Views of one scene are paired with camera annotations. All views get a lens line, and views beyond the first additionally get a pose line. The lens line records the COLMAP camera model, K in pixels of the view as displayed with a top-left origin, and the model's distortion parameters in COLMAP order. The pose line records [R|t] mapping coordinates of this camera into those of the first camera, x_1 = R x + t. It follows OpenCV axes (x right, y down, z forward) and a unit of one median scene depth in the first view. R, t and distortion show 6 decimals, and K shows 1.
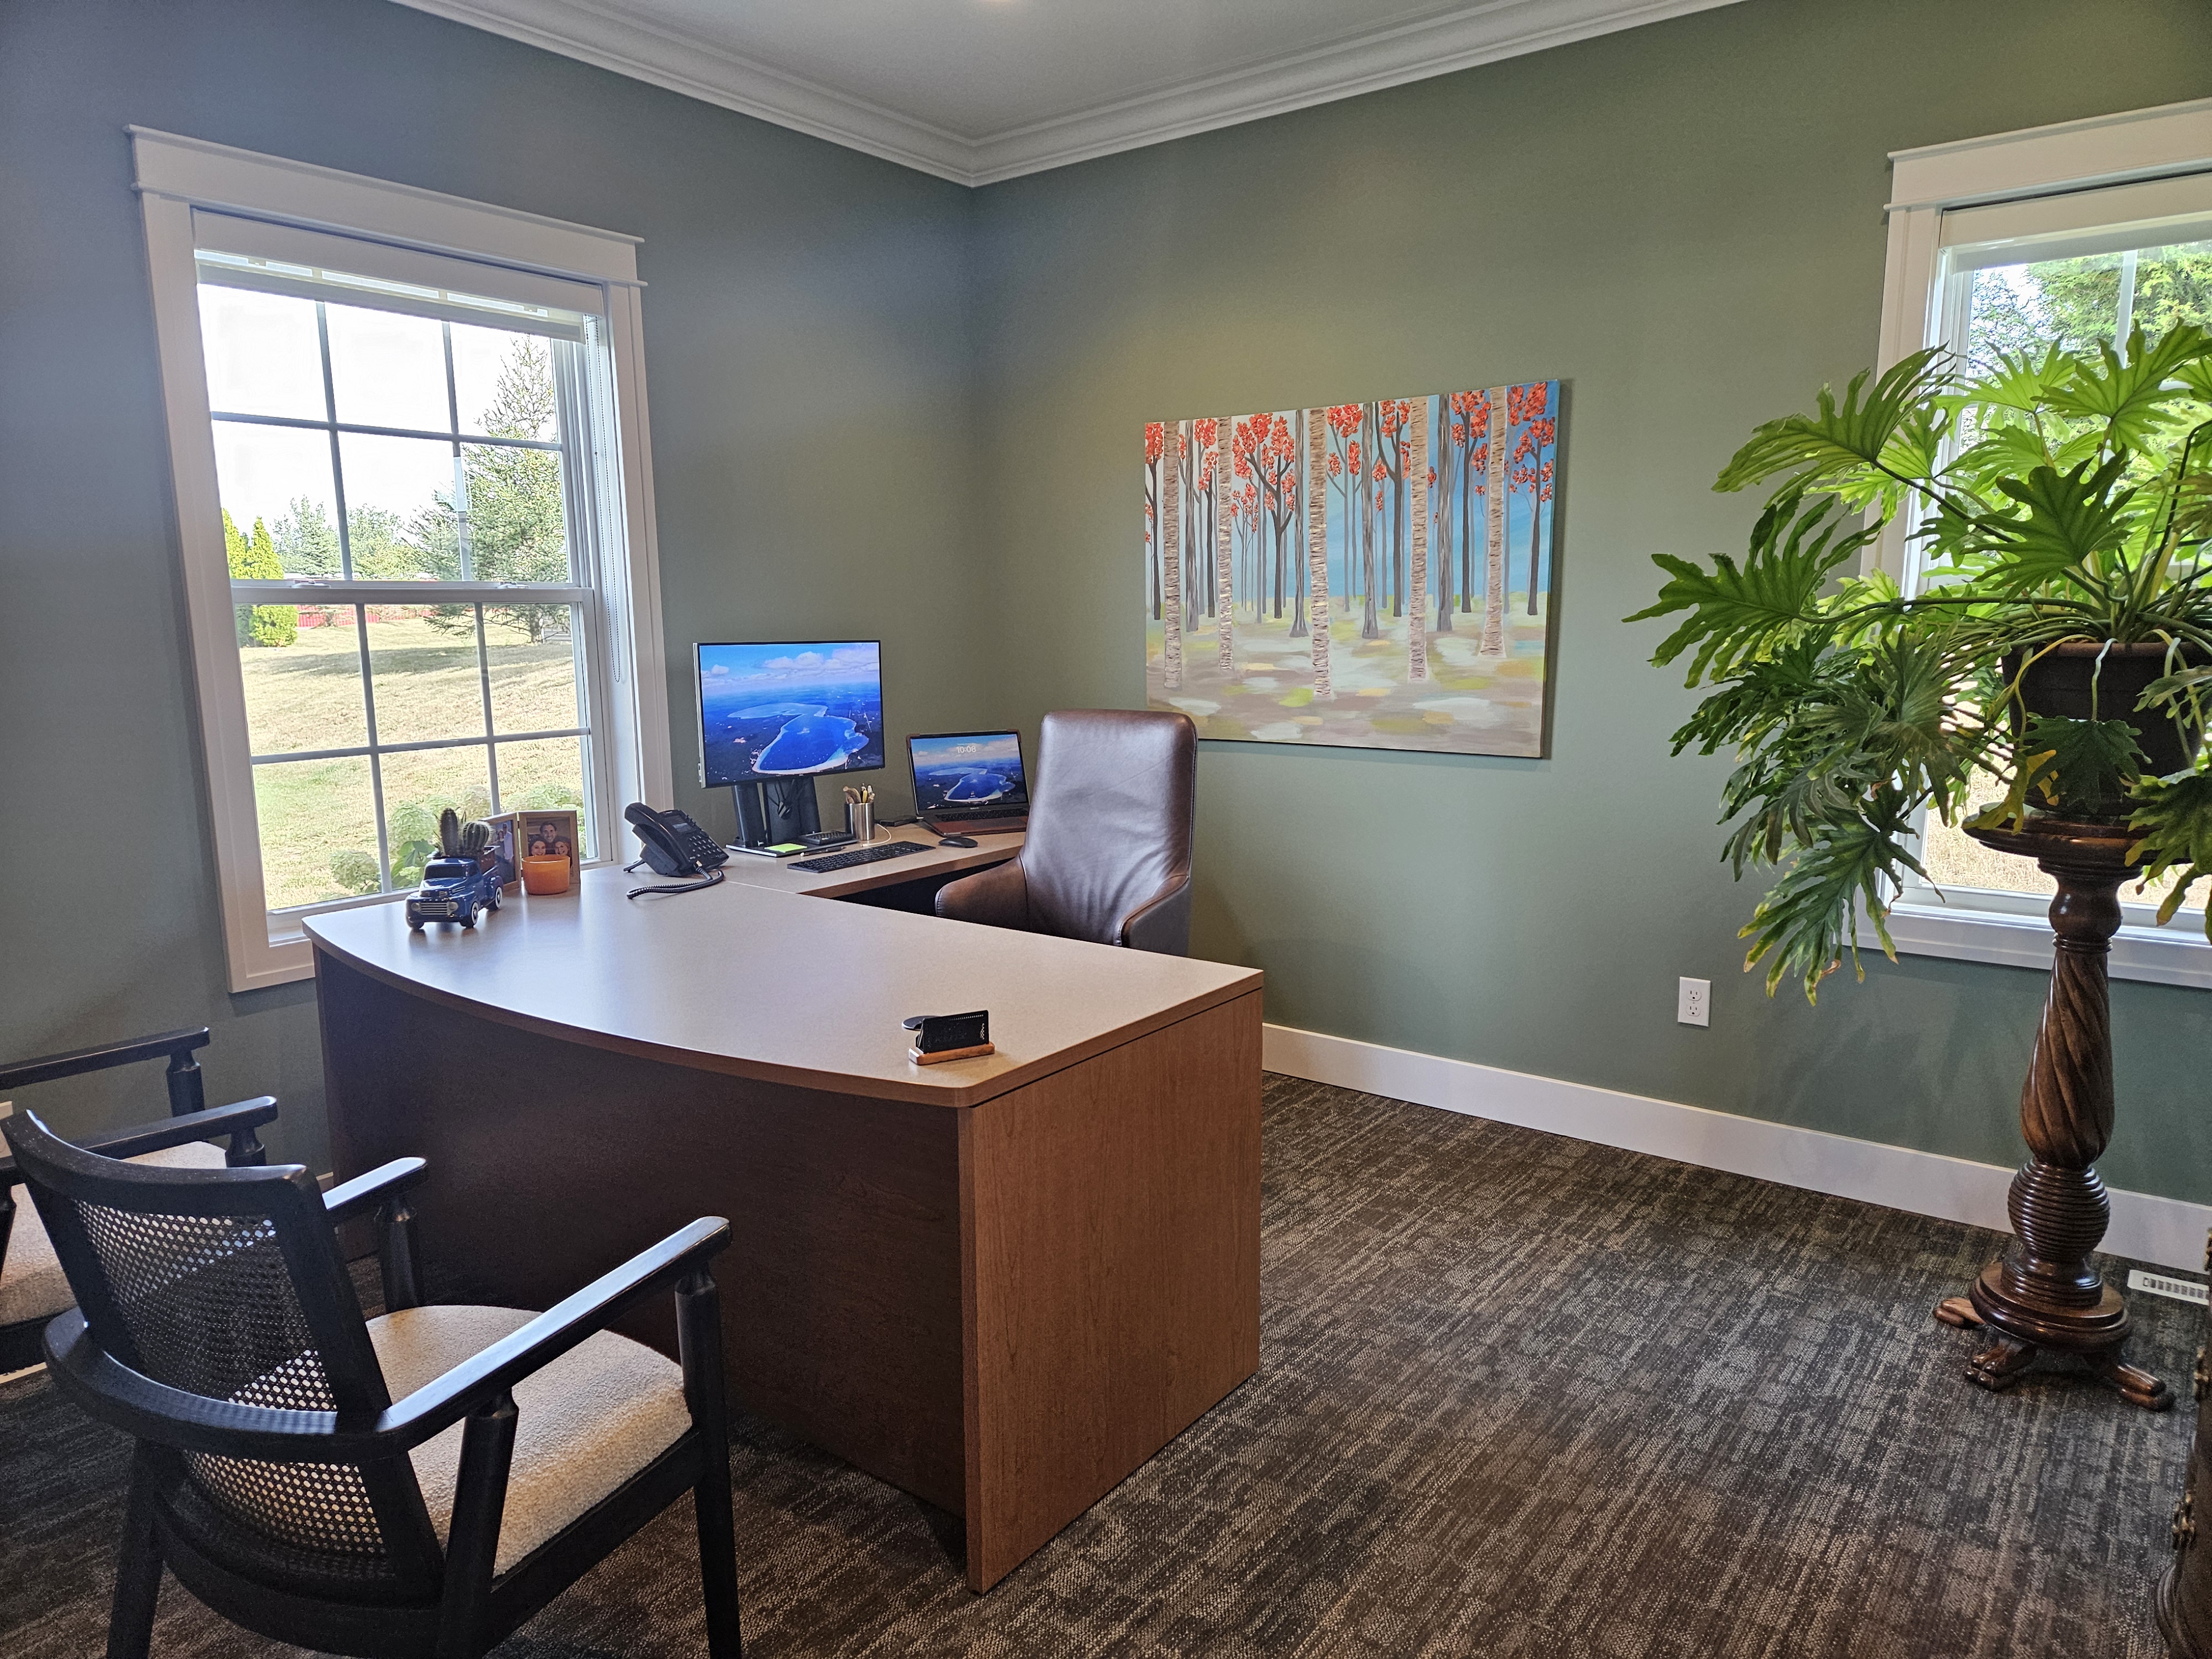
lens RADIAL K [[1470.4, 0, 1108.8], [0, 1470.4, 835.5], [0, 0, 1]] dist [0.095043, -0.077743]
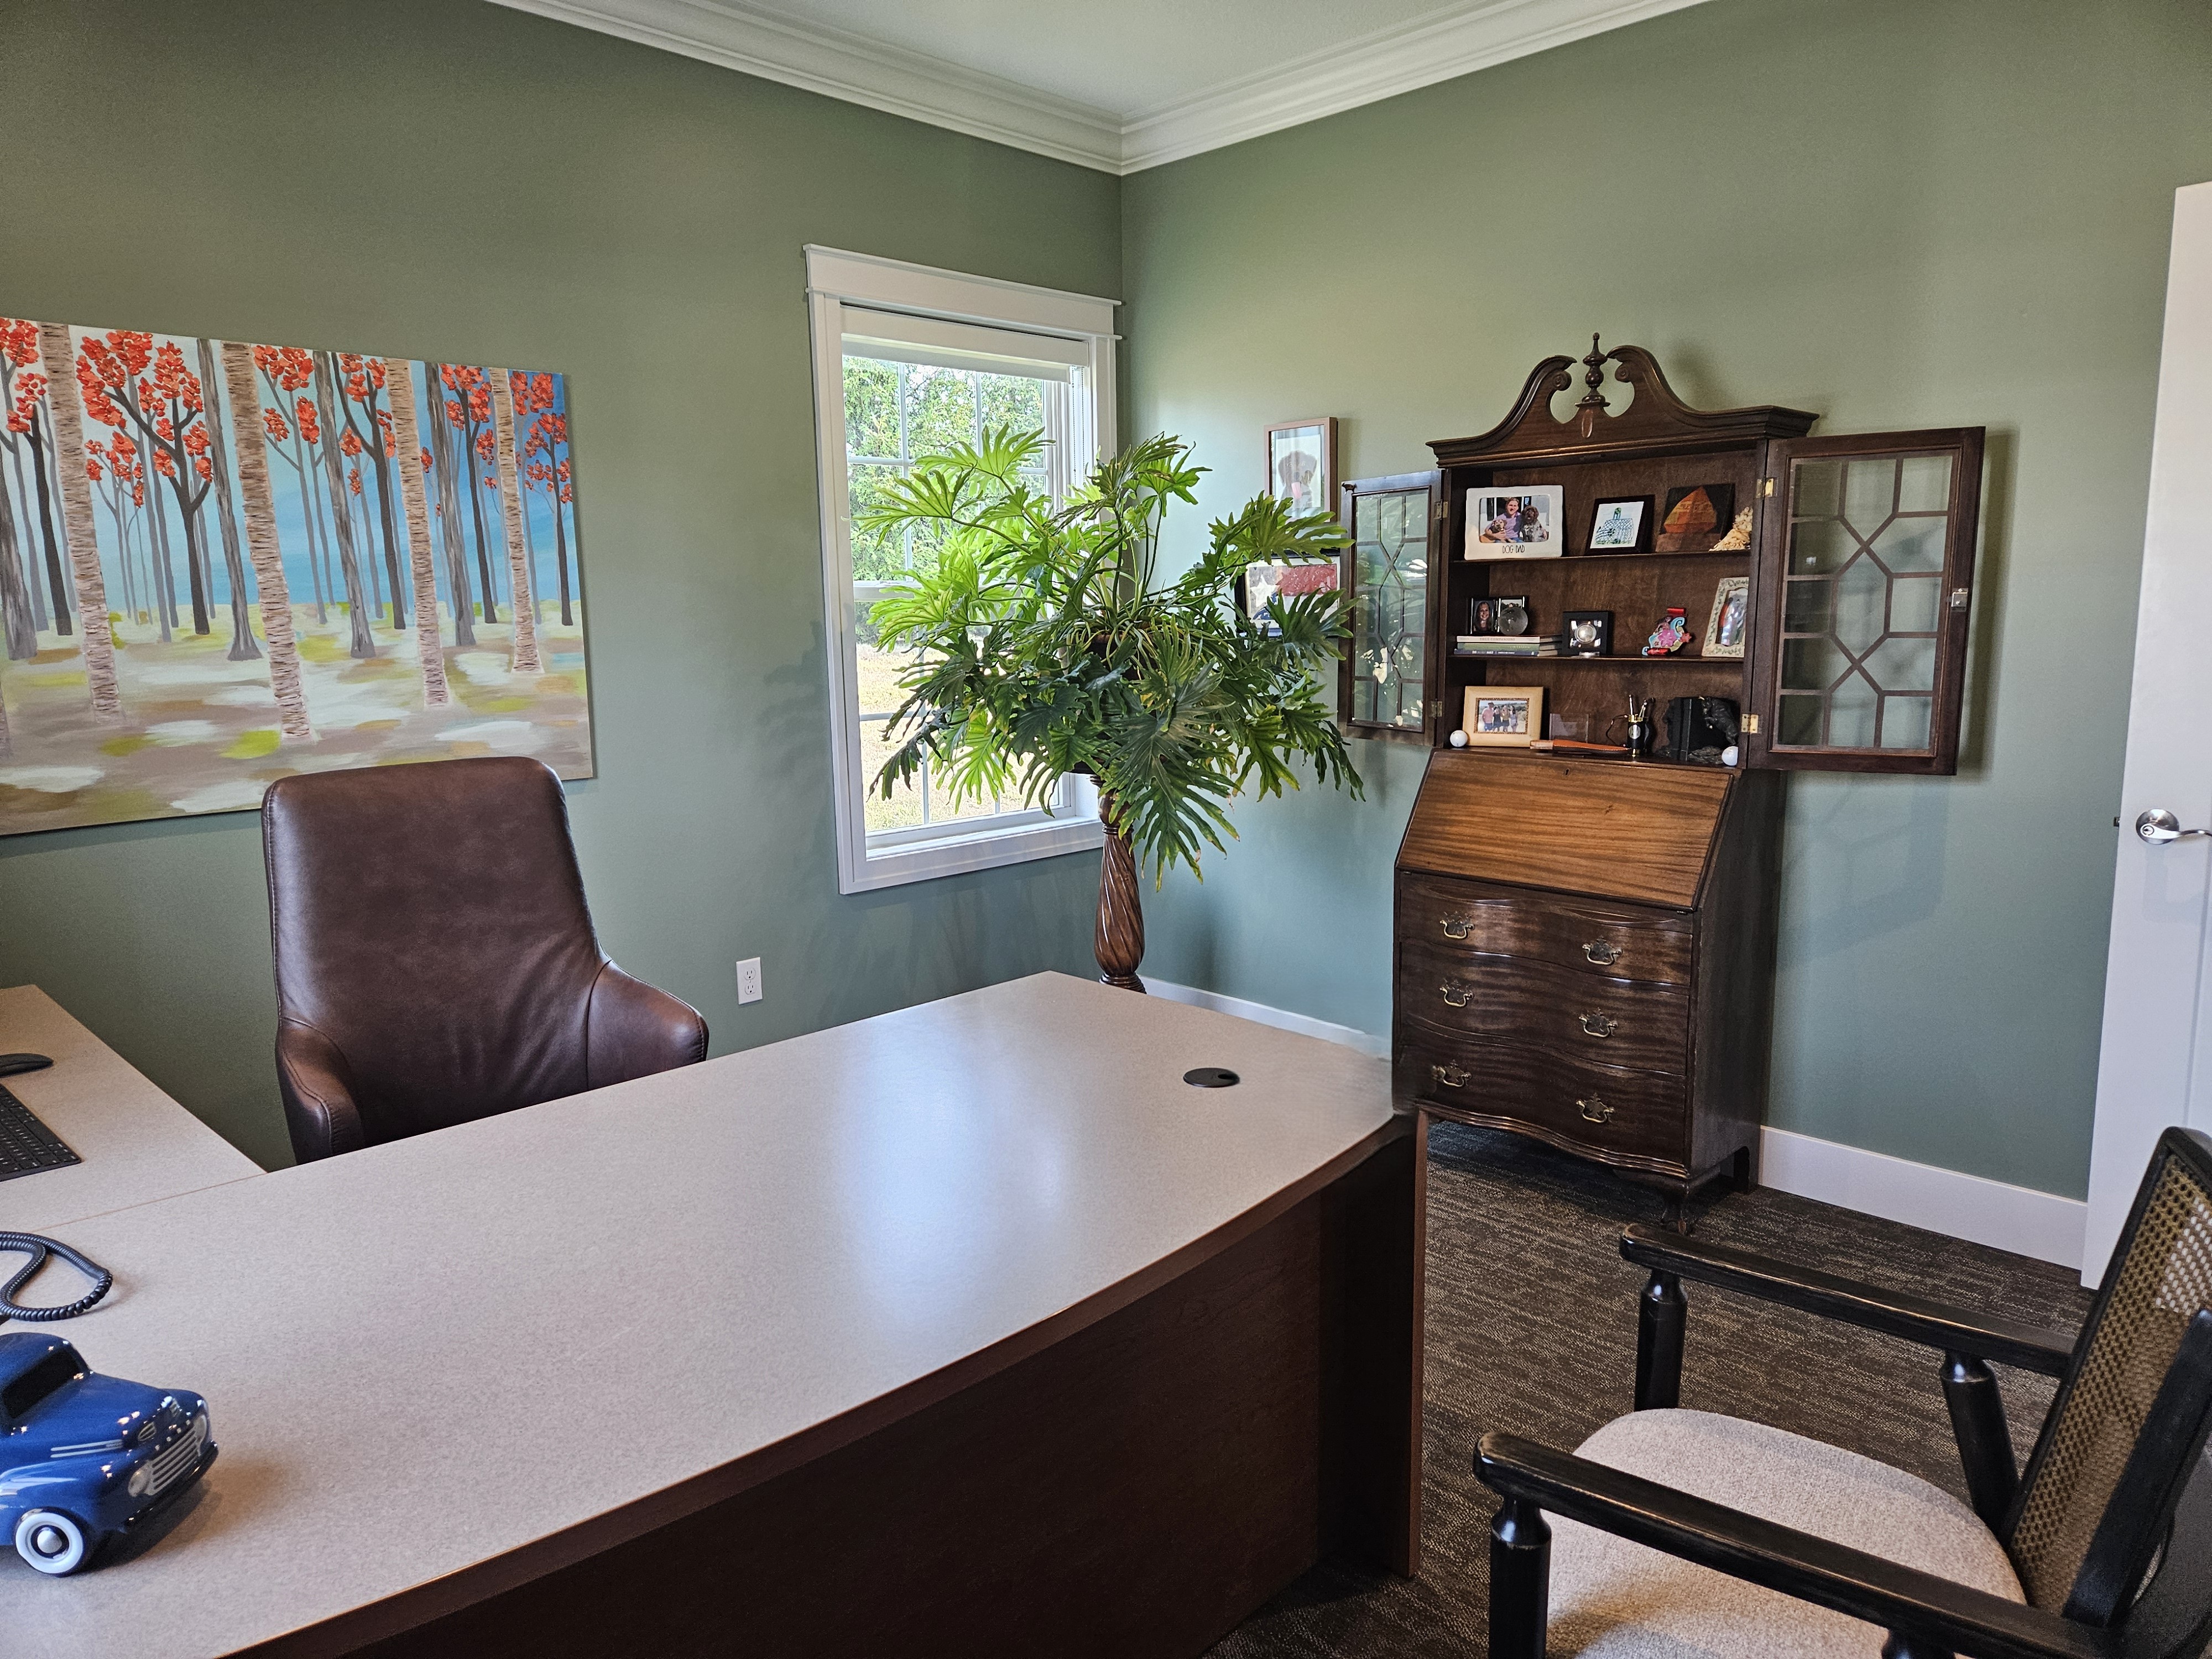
lens RADIAL K [[1470.4, 0, 1108.8], [0, 1470.4, 835.5], [0, 0, 1]] dist [0.095043, -0.077743]
pose [[0.136190, -0.145865, 0.979886, -0.561168], [0.173364, 0.977348, 0.121392, -0.070543], [-0.975396, 0.153345, 0.158392, 0.513321]]
